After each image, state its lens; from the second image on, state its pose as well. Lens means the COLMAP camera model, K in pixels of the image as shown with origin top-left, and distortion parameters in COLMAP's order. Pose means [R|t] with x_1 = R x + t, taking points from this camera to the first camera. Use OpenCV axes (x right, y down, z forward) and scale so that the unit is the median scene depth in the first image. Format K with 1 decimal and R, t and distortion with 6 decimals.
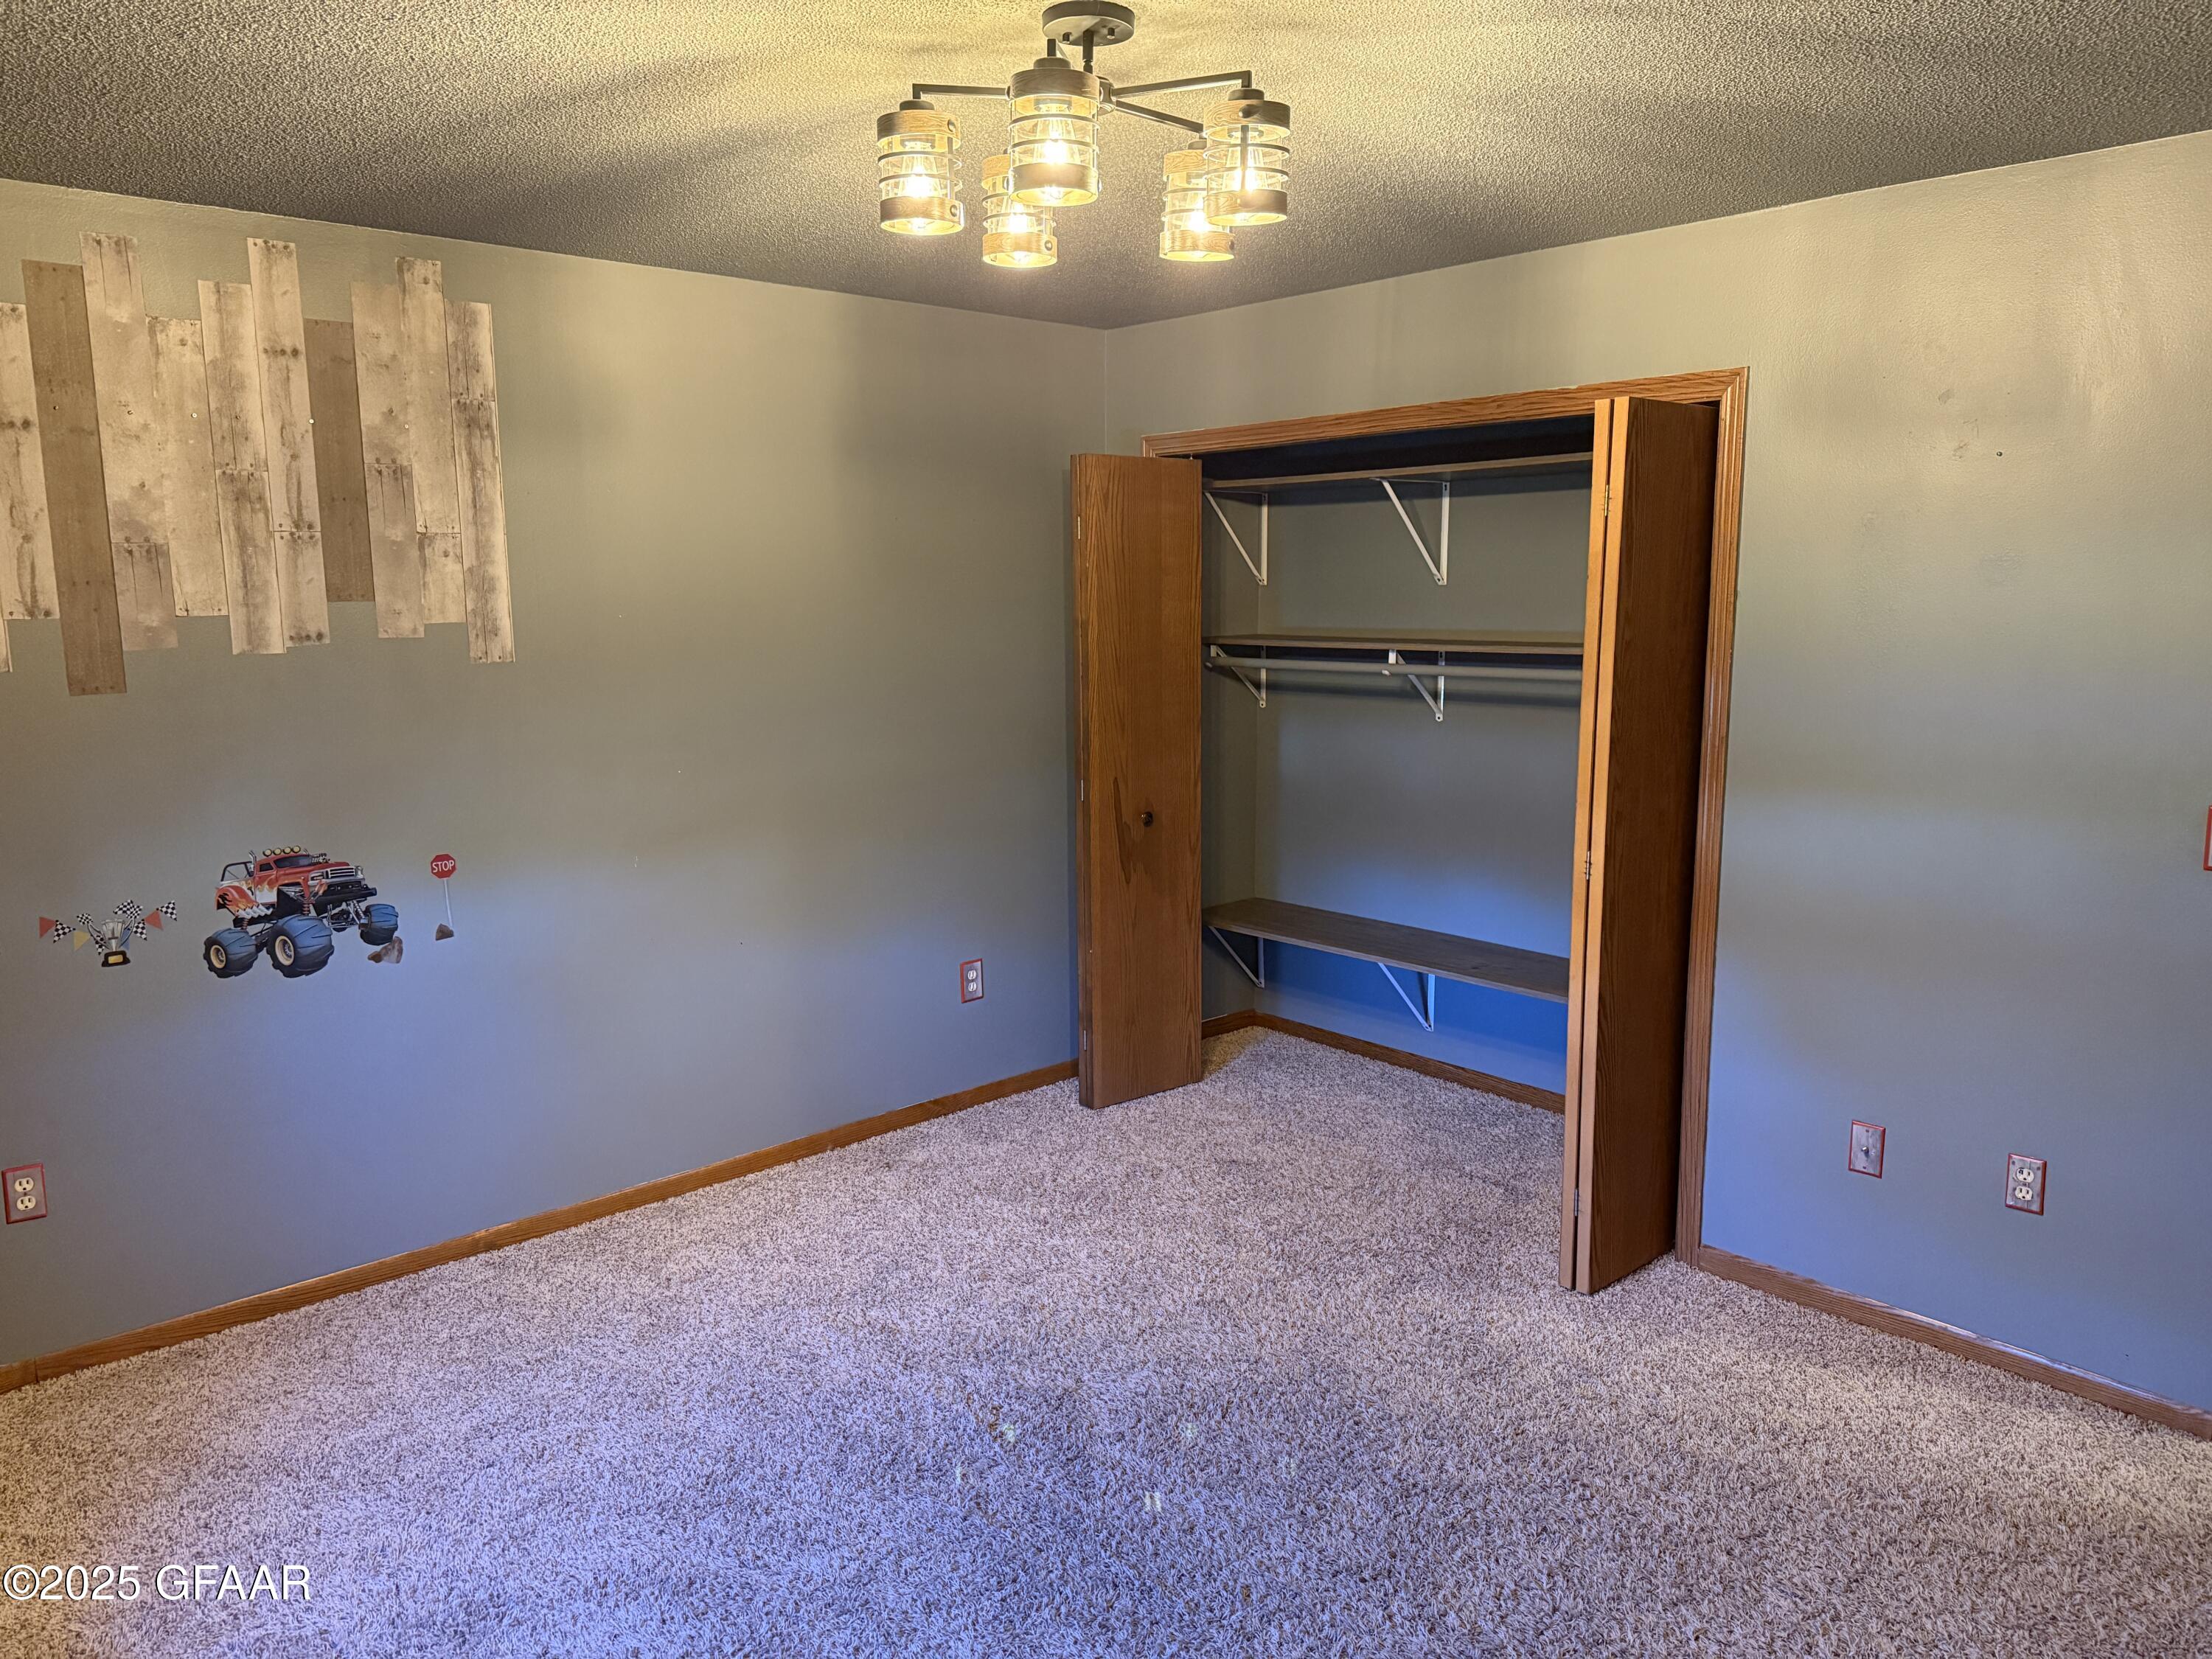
lens RADIAL K [[1581.2, 0, 1110.3], [0, 1581.2, 801.8], [0, 0, 1]] dist [-0.002849, -0.001409]
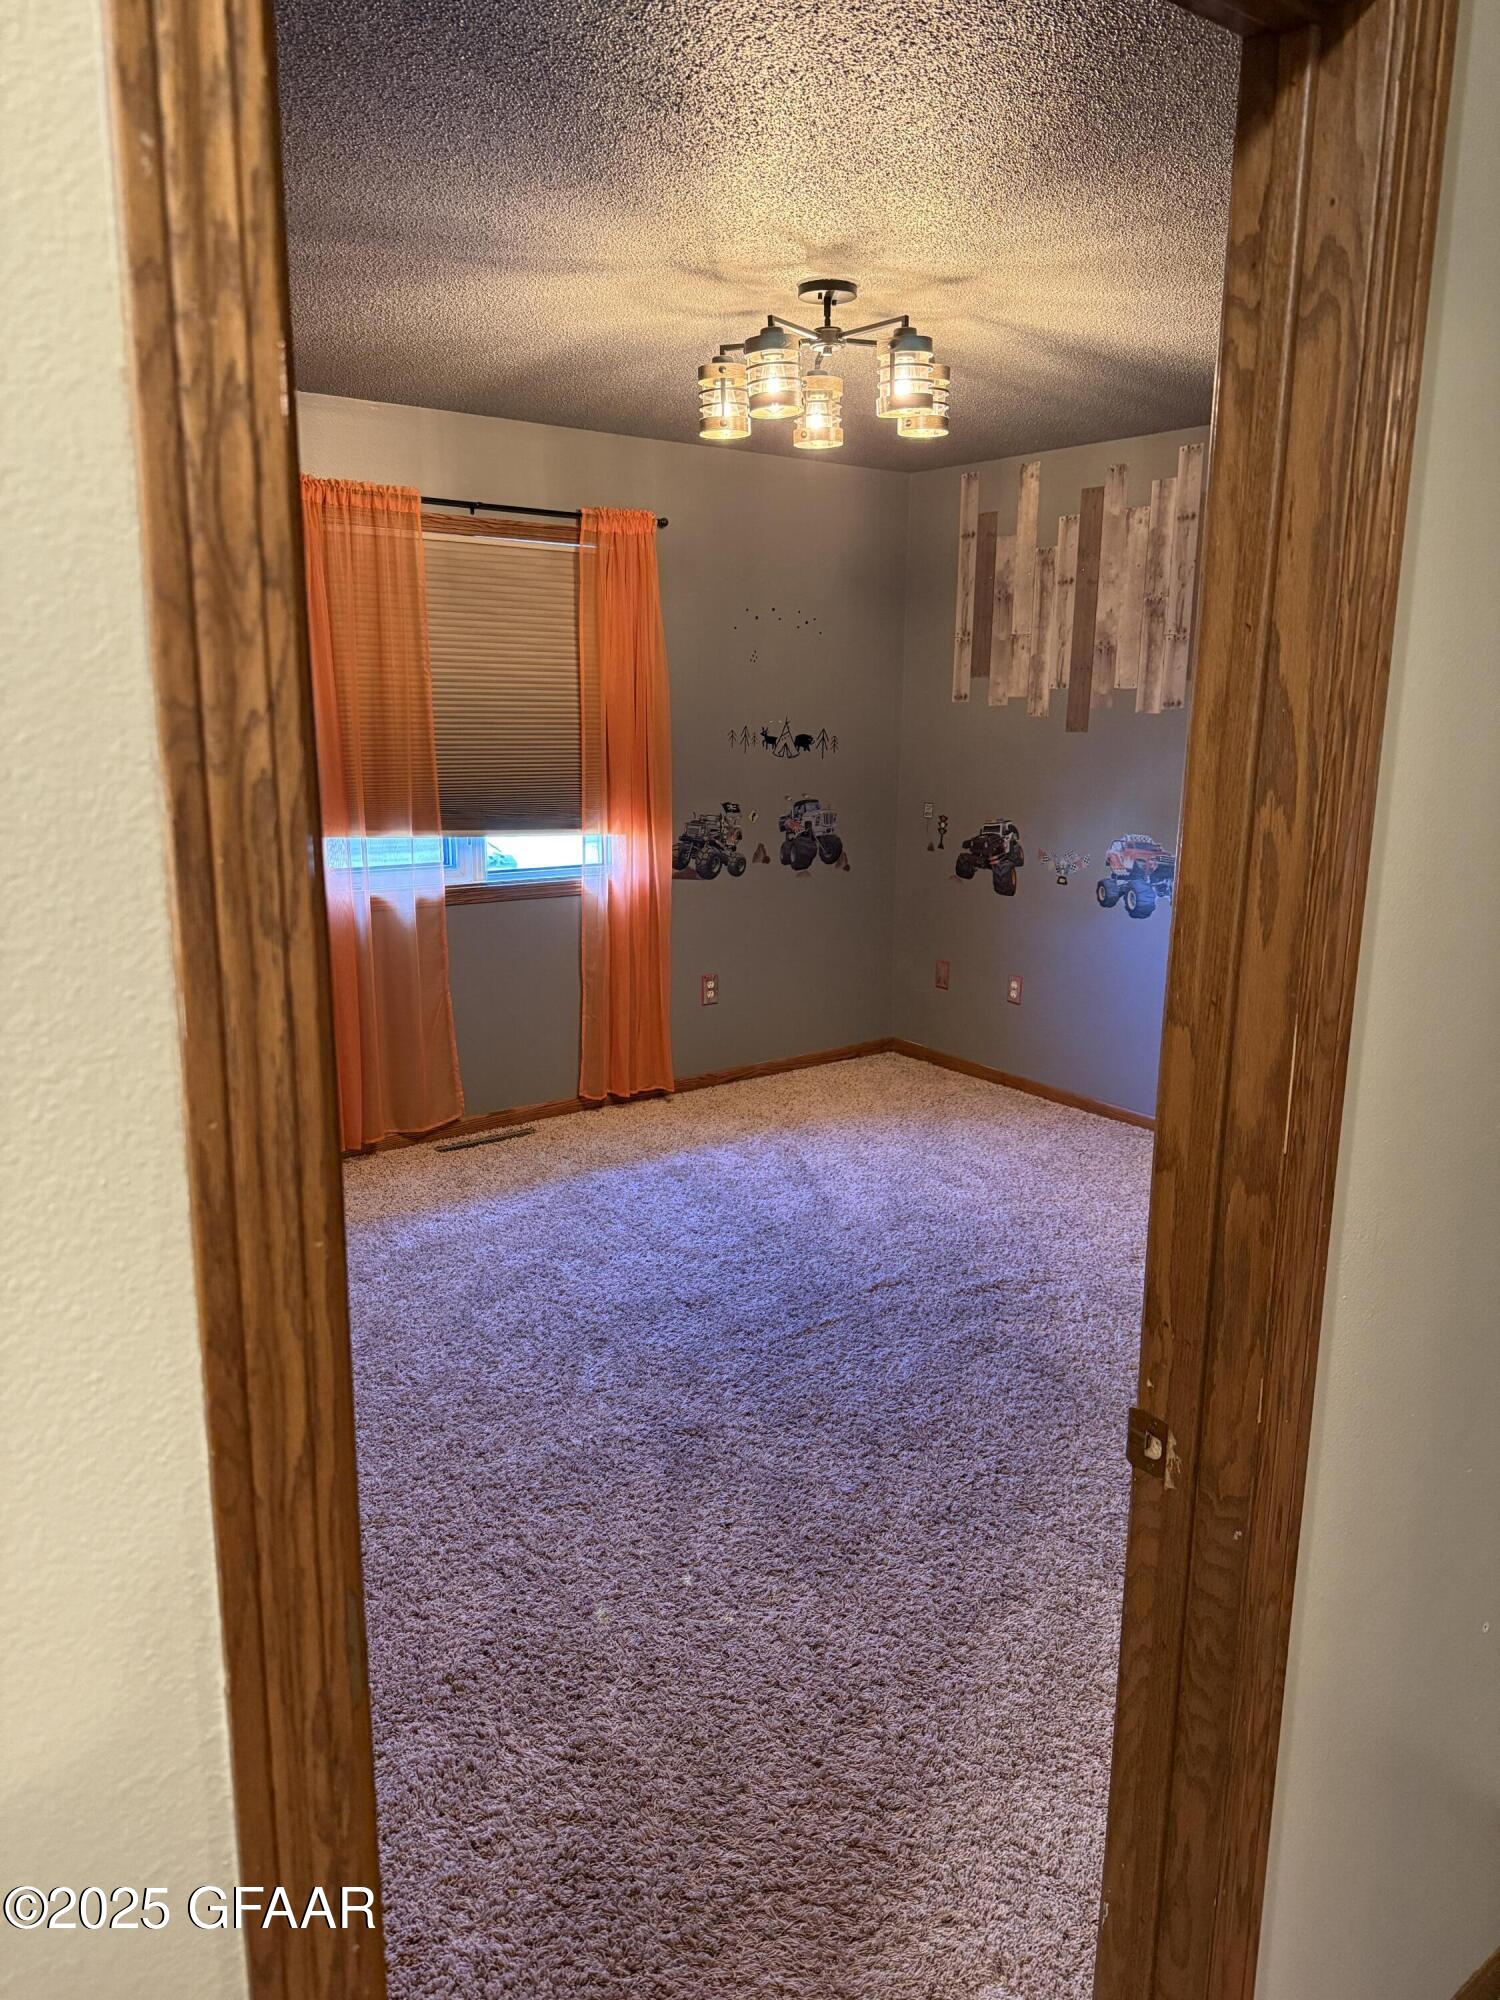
lens RADIAL K [[1385.4, 0, 739.4], [0, 1385.4, 980.0], [0, 0, 1]] dist [0.151298, -0.243185]
pose [[-0.106393, 0.204714, -0.973023, 0.943229], [-0.153265, 0.963505, 0.219470, -0.081066], [0.982441, 0.172481, -0.071135, 0.726256]]
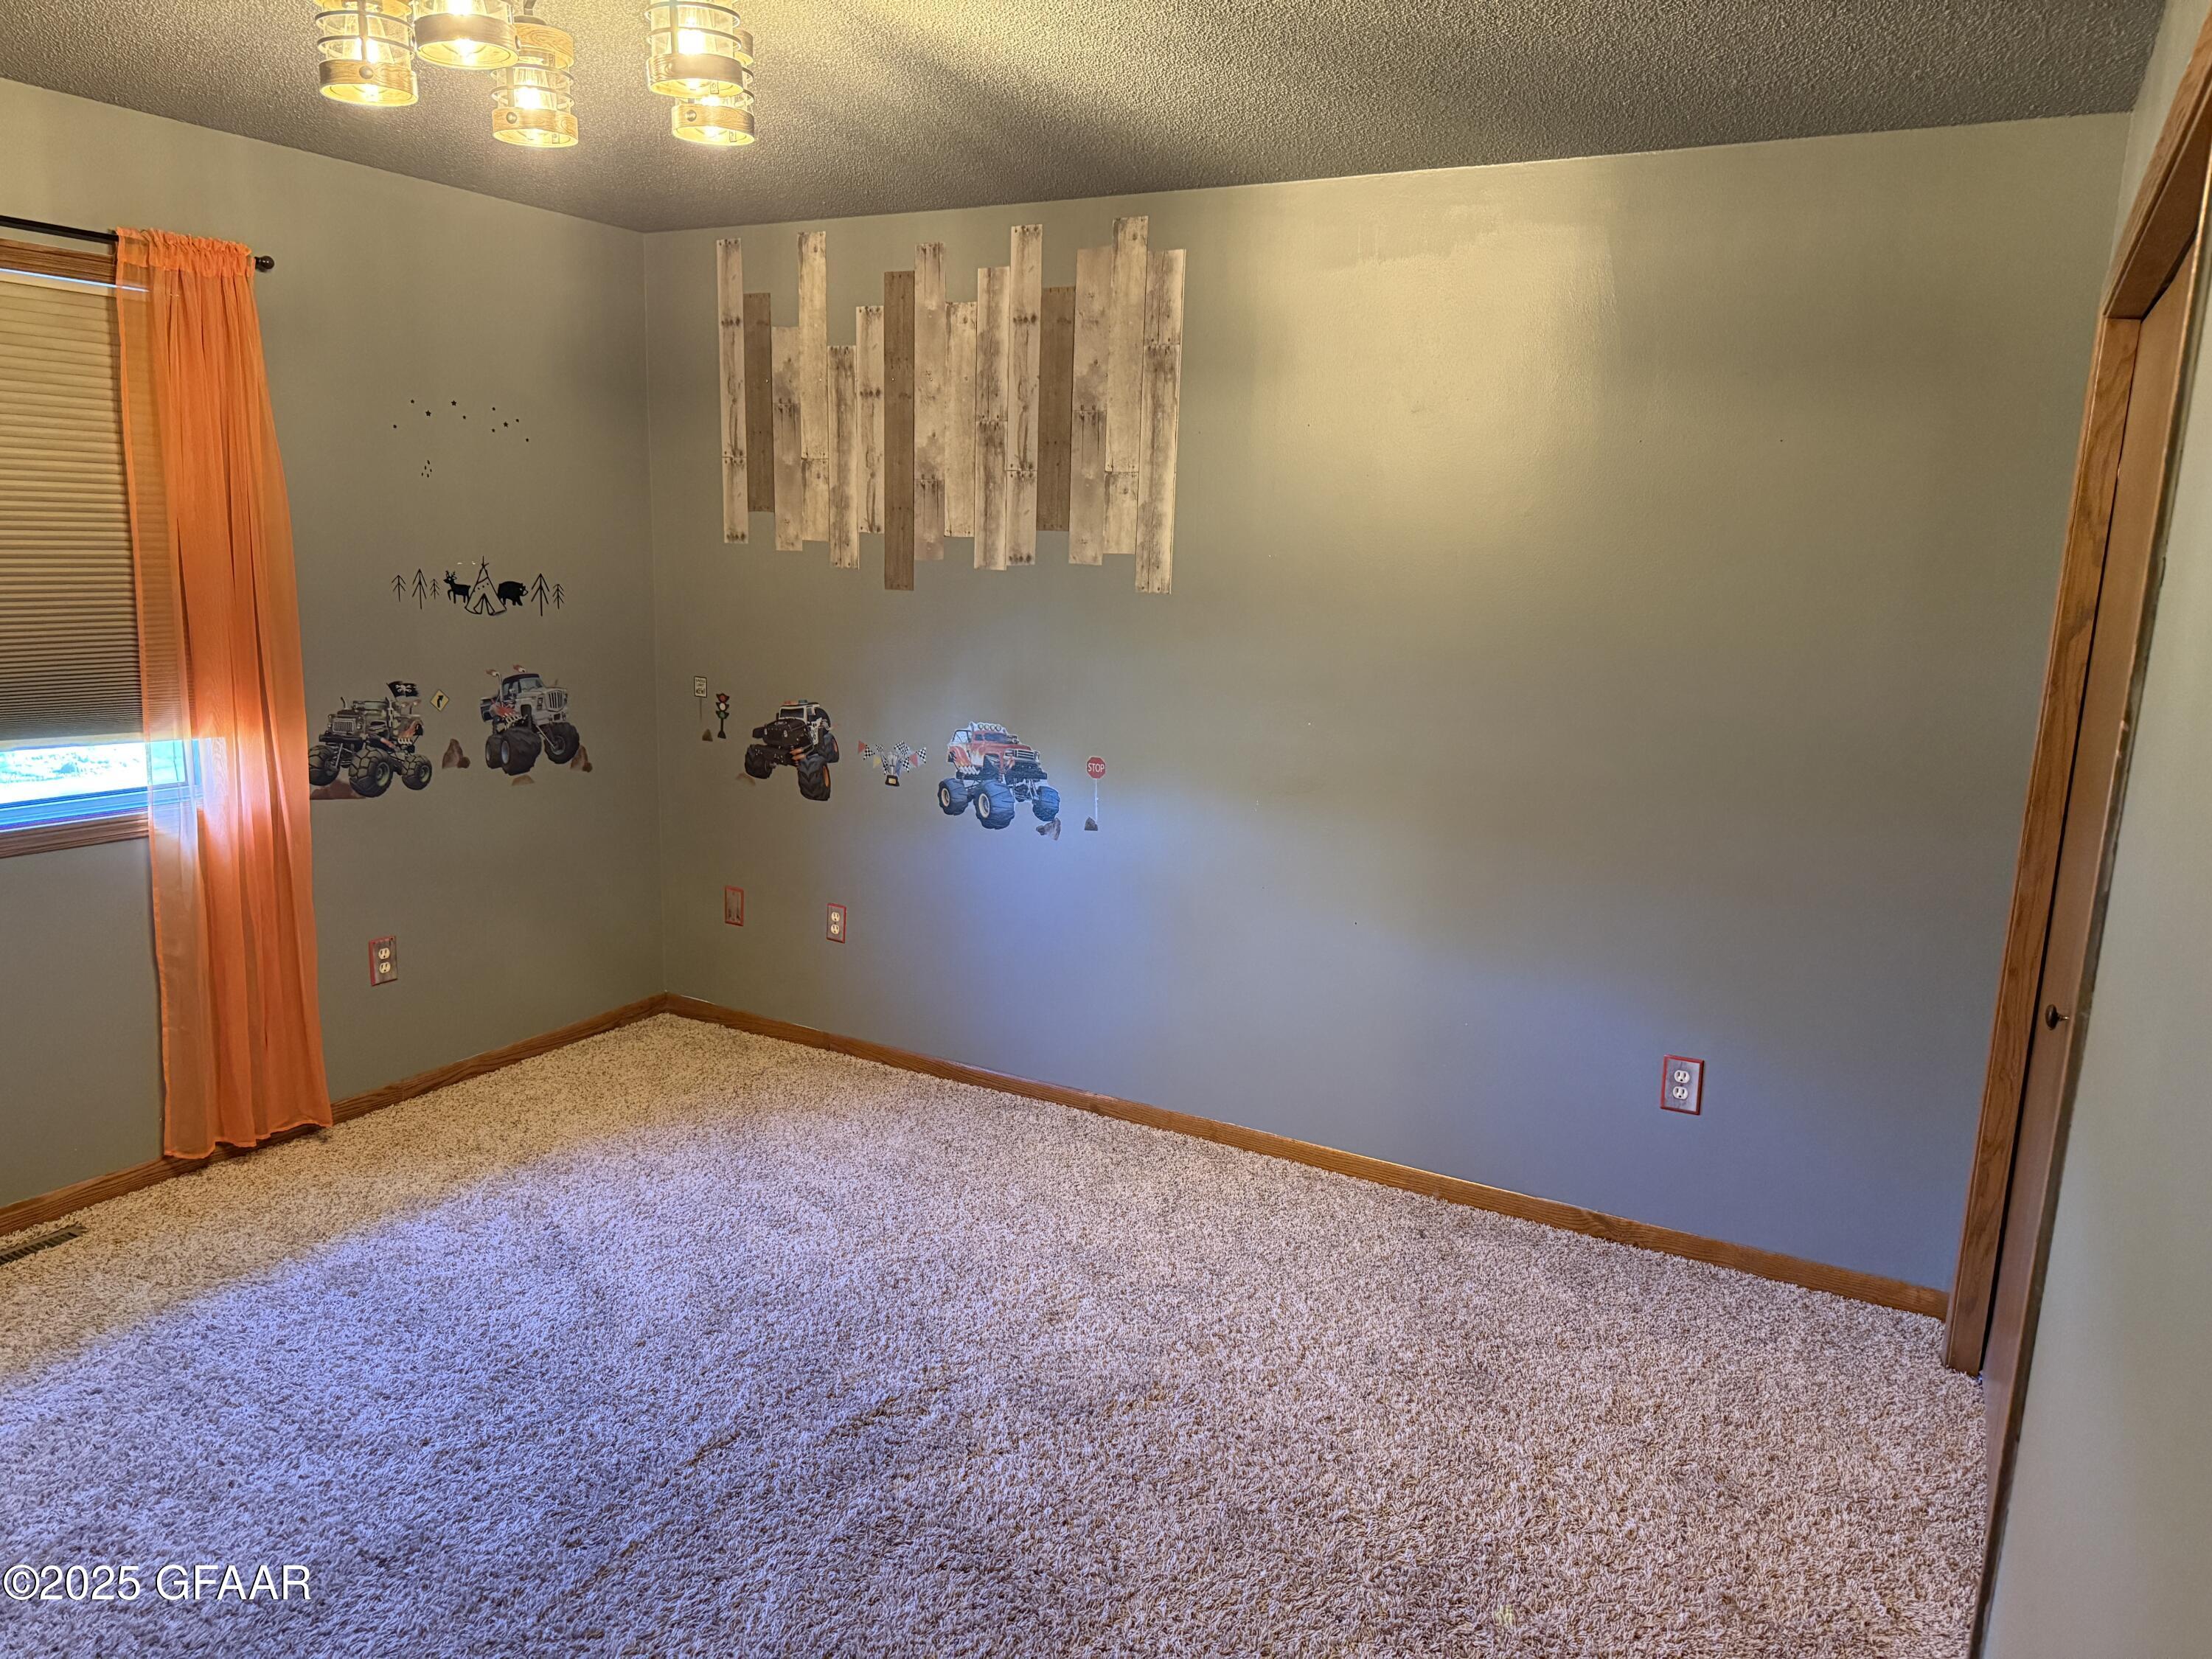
lens RADIAL K [[1532.2, 0, 1100.5], [0, 1532.2, 820.0], [0, 0, 1]] dist [0.151298, -0.243185]
pose [[0.307270, 0.188816, -0.932702, 0.665000], [-0.171728, 0.975029, 0.140810, -0.085105], [0.935999, 0.116905, 0.332022, 0.684470]]
